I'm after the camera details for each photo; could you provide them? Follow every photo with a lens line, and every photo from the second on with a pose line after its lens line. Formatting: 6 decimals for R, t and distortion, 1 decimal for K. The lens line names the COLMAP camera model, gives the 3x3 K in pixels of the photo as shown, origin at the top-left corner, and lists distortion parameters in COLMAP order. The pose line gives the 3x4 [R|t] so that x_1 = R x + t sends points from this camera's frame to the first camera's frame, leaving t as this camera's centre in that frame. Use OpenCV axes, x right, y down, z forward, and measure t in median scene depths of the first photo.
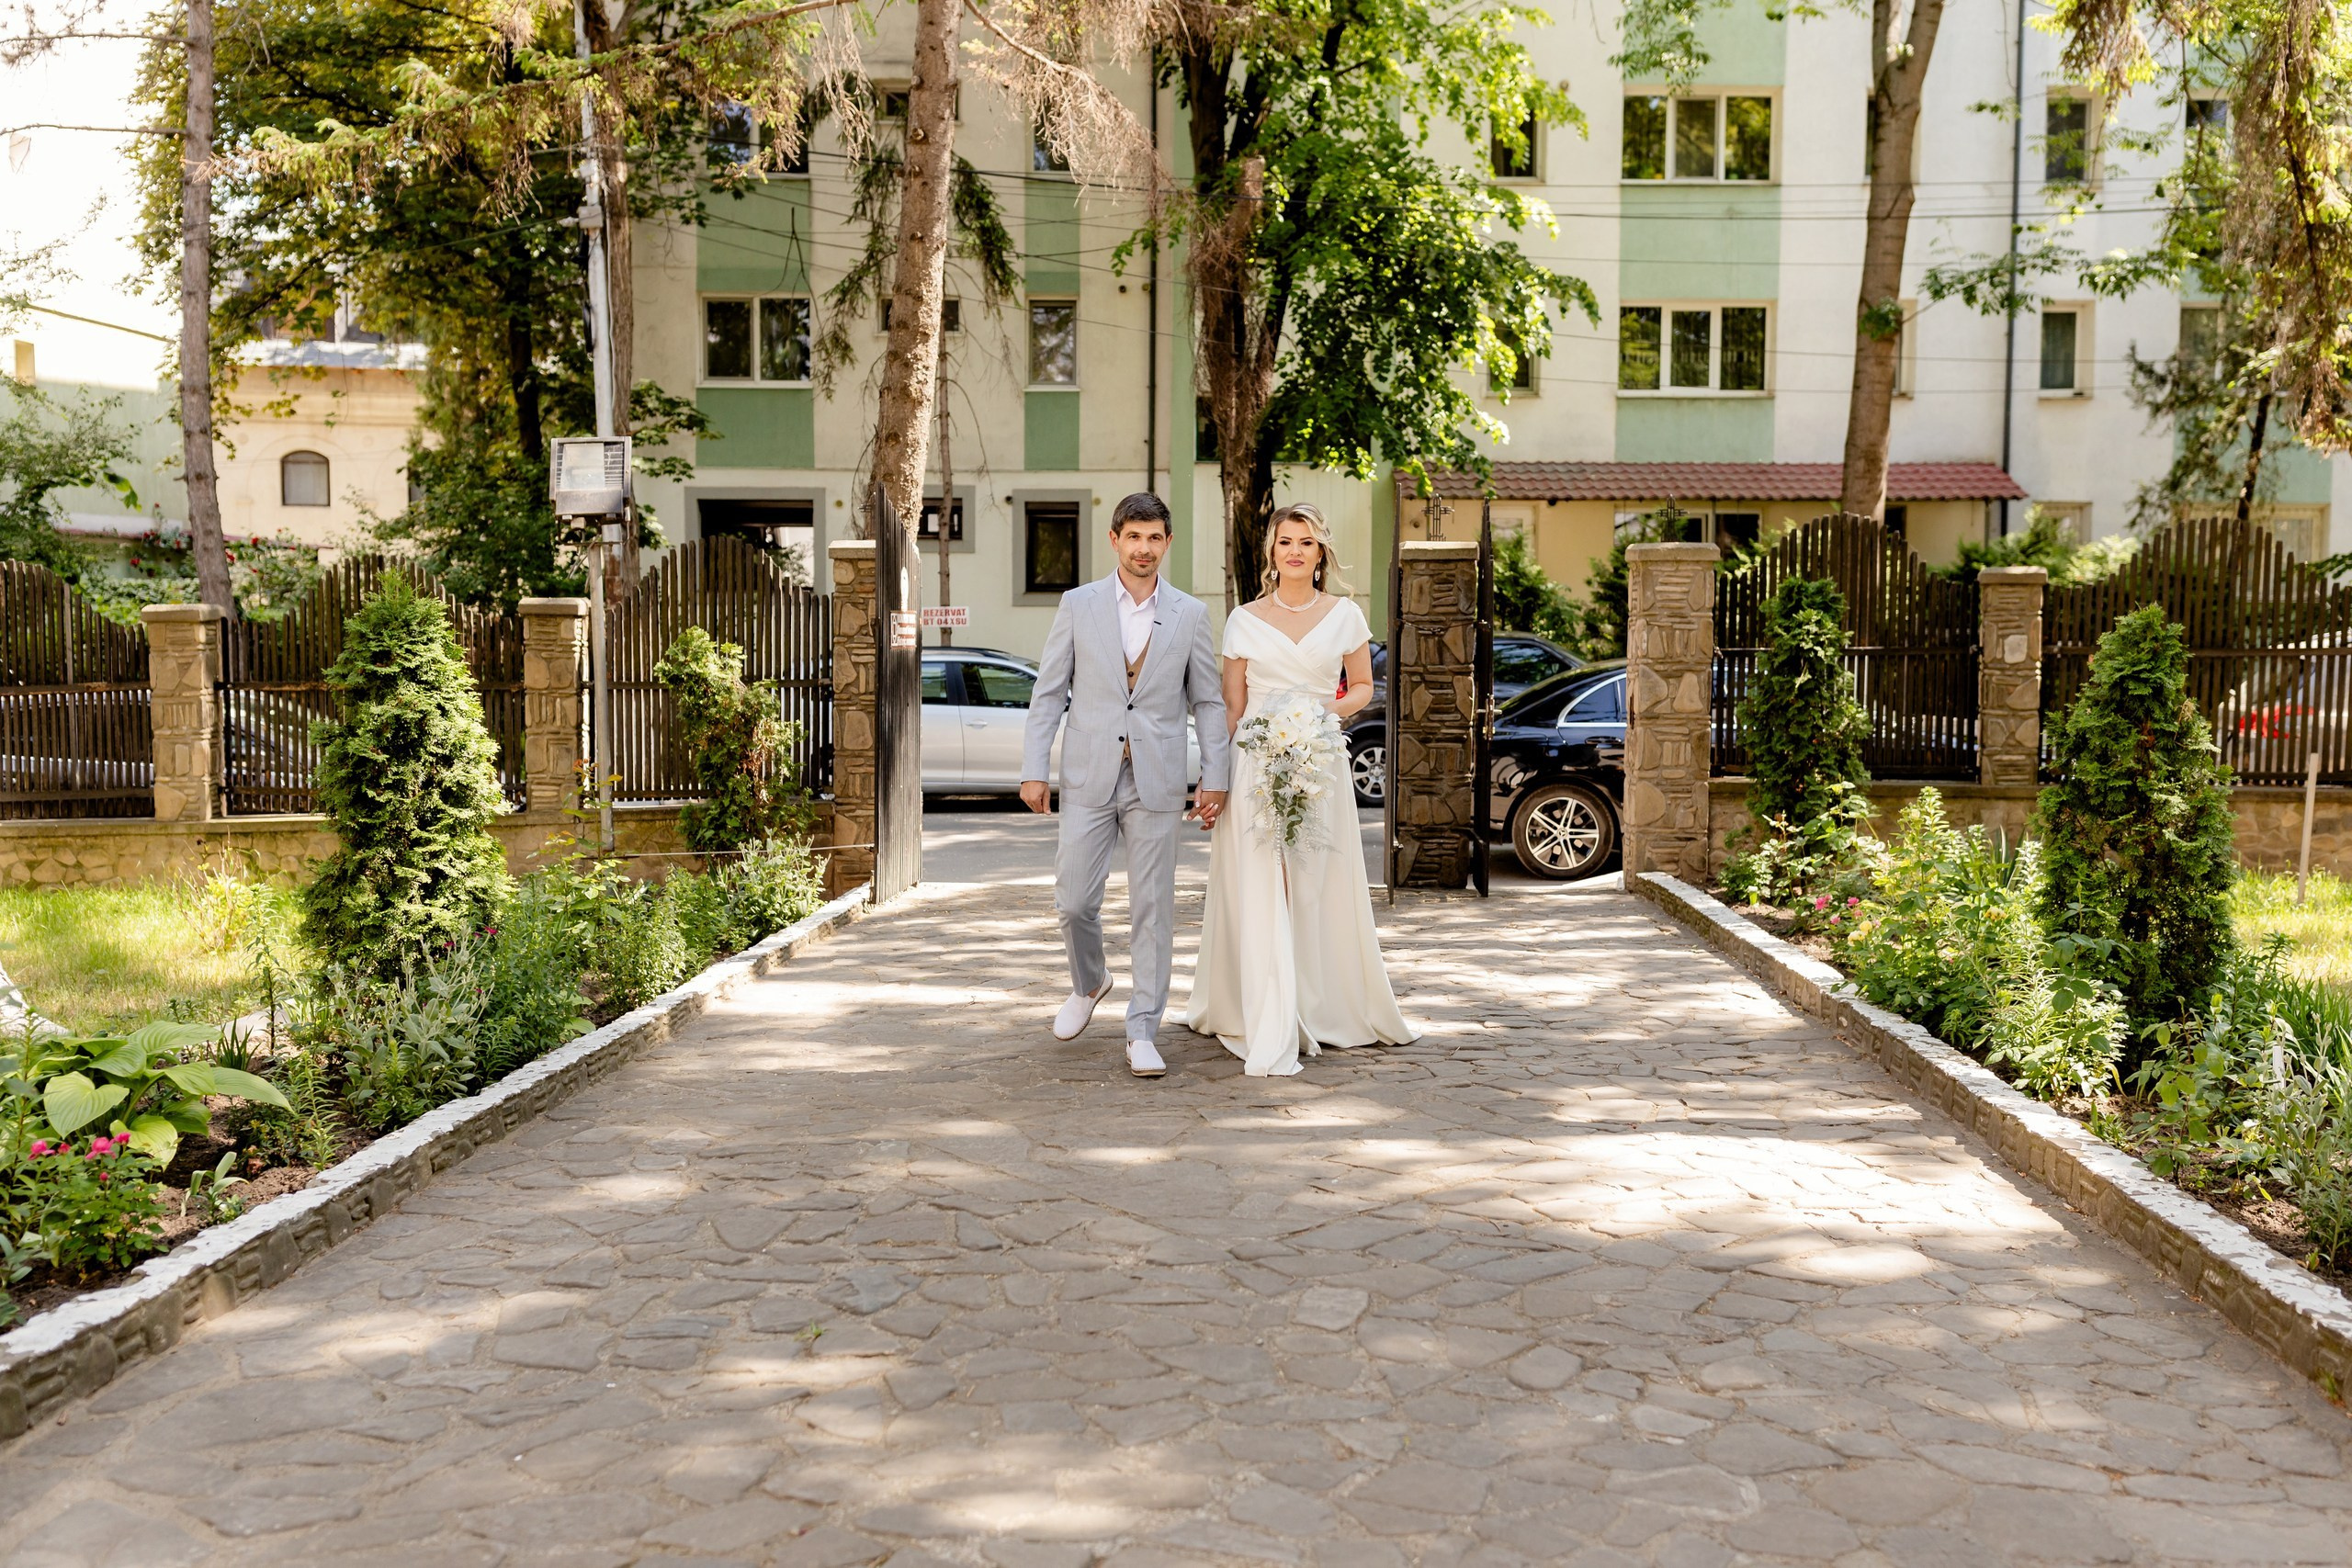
lens RADIAL K [[2316.8, 0, 1176.0], [0, 2316.8, 784.0], [0, 0, 1]] dist [0.006816, -0.024283]
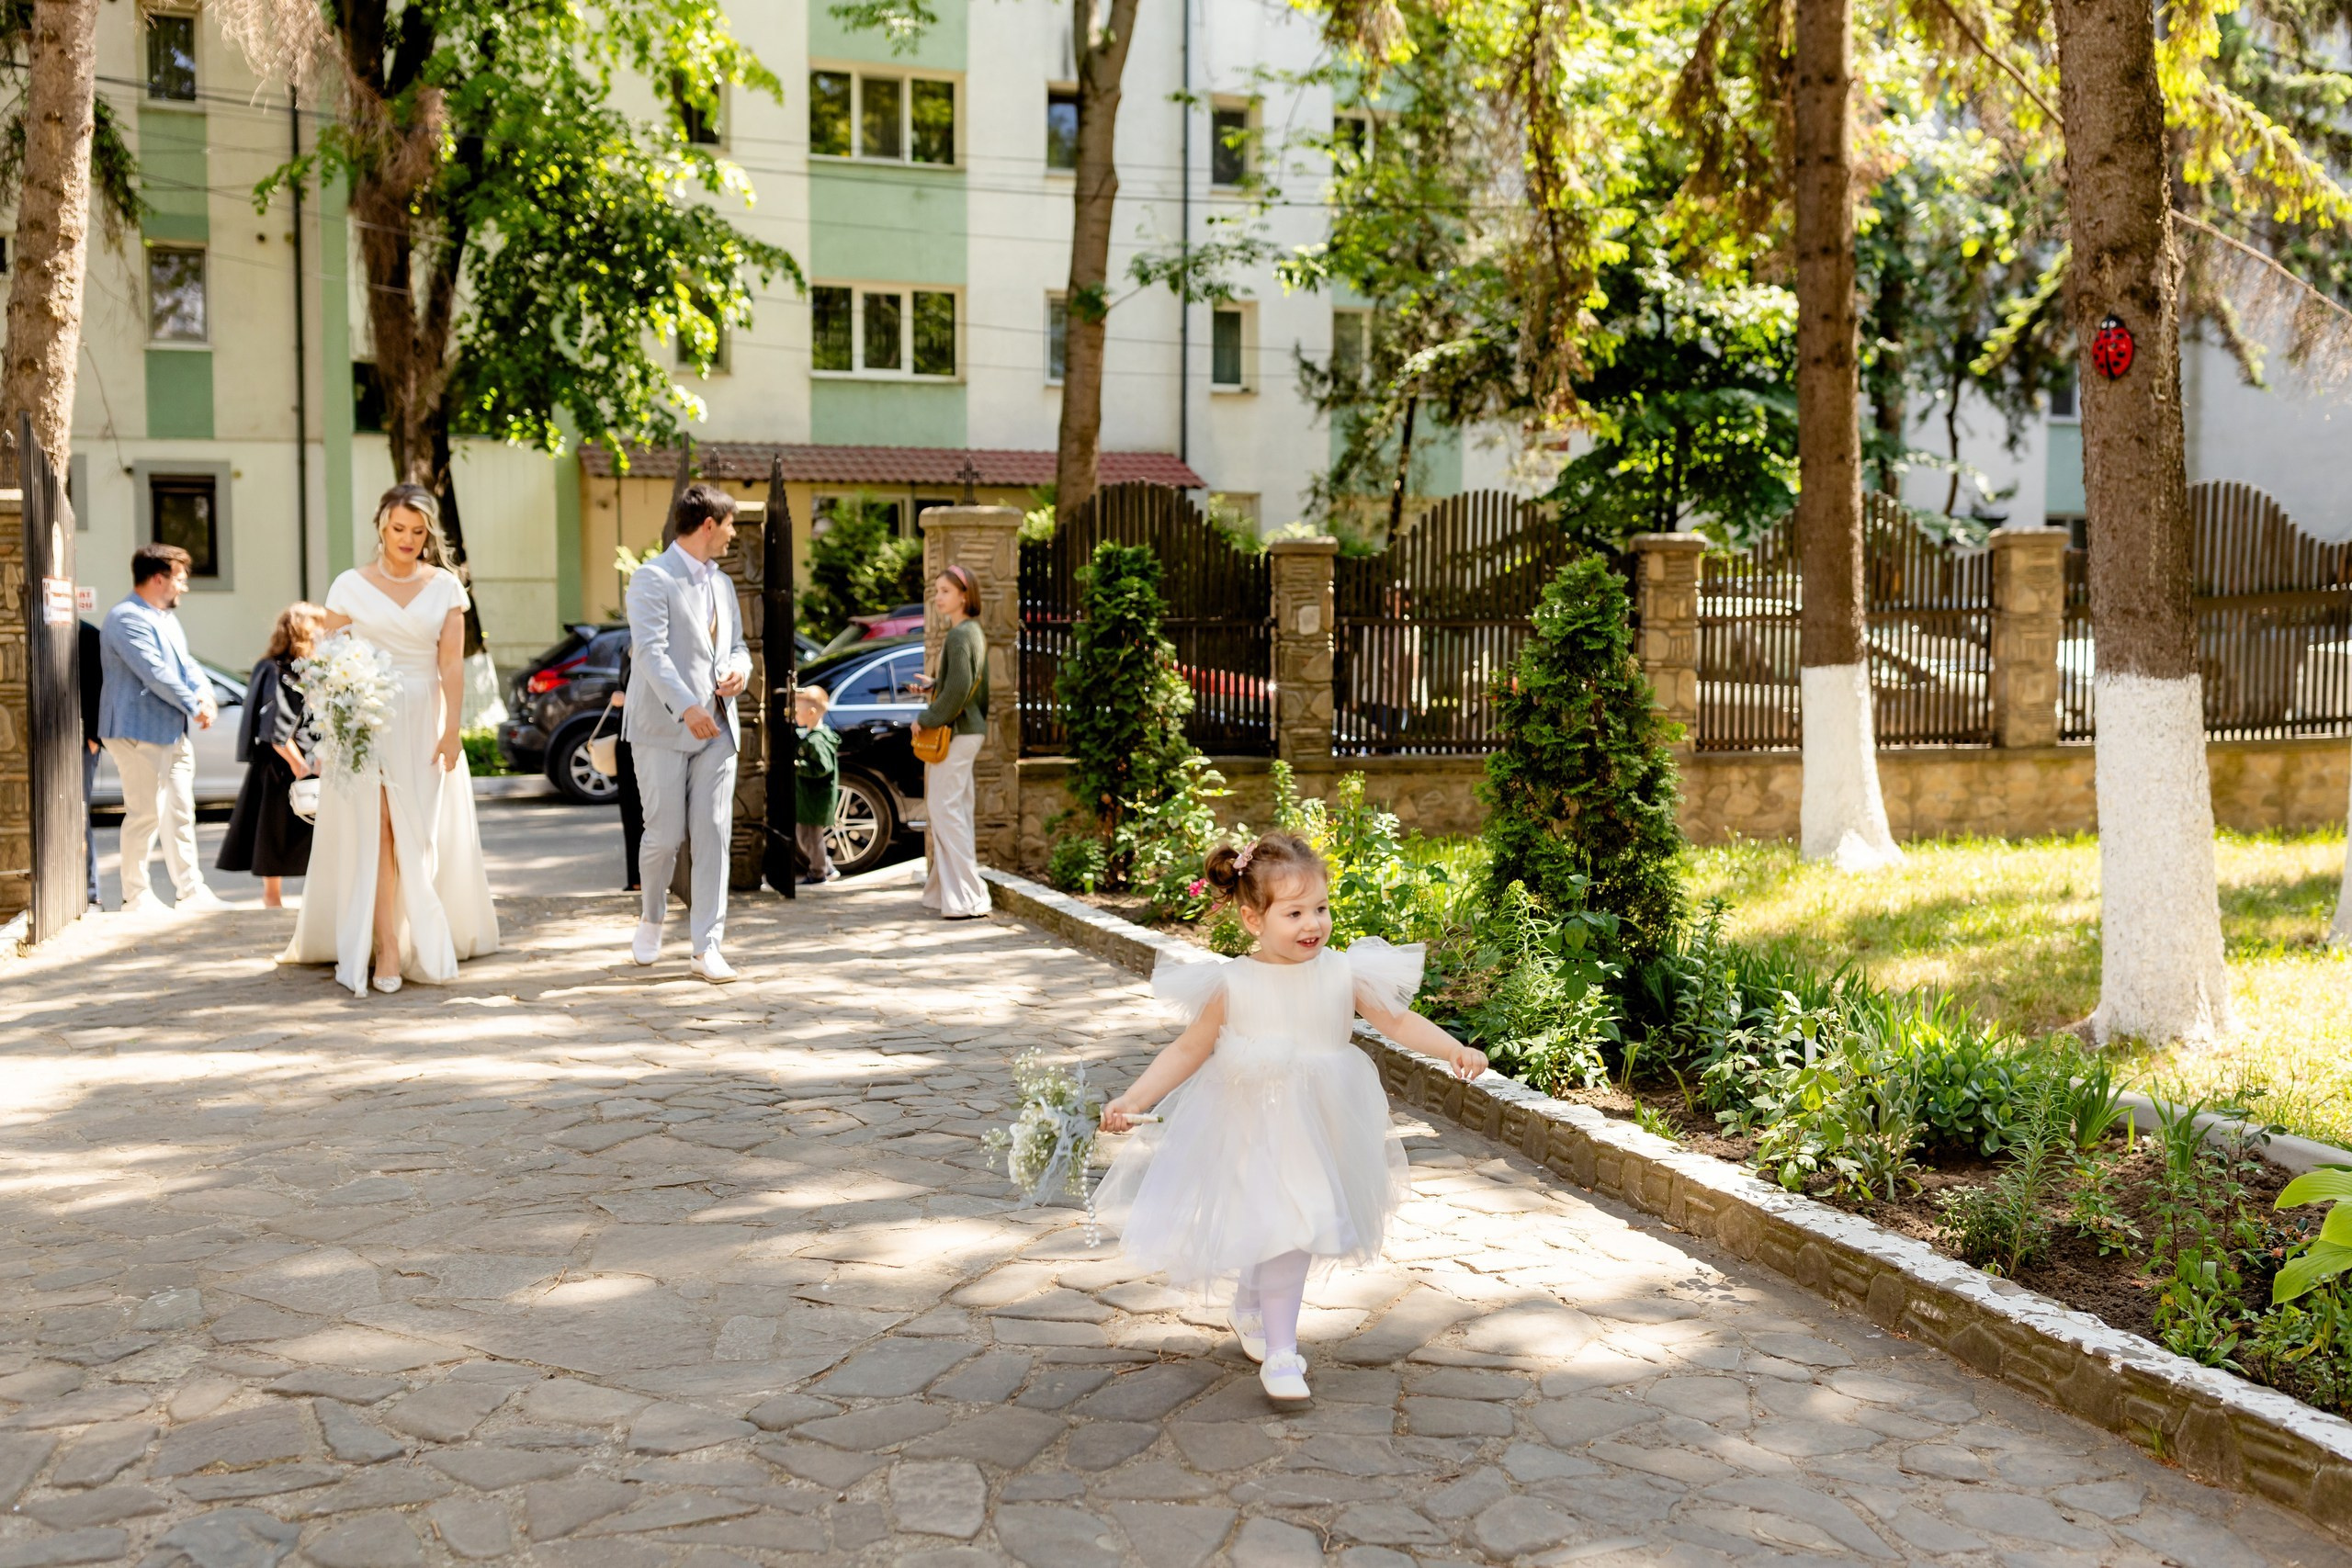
lens RADIAL K [[2284.6, 0, 1191.6], [0, 2284.6, 790.3], [0, 0, 1]] dist [0.003542, -0.012613]
pose [[0.931229, -0.031231, 0.363094, -0.037429], [0.029049, 0.999512, 0.011469, 0.001260], [-0.363275, -0.000133, 0.931682, 0.109927]]
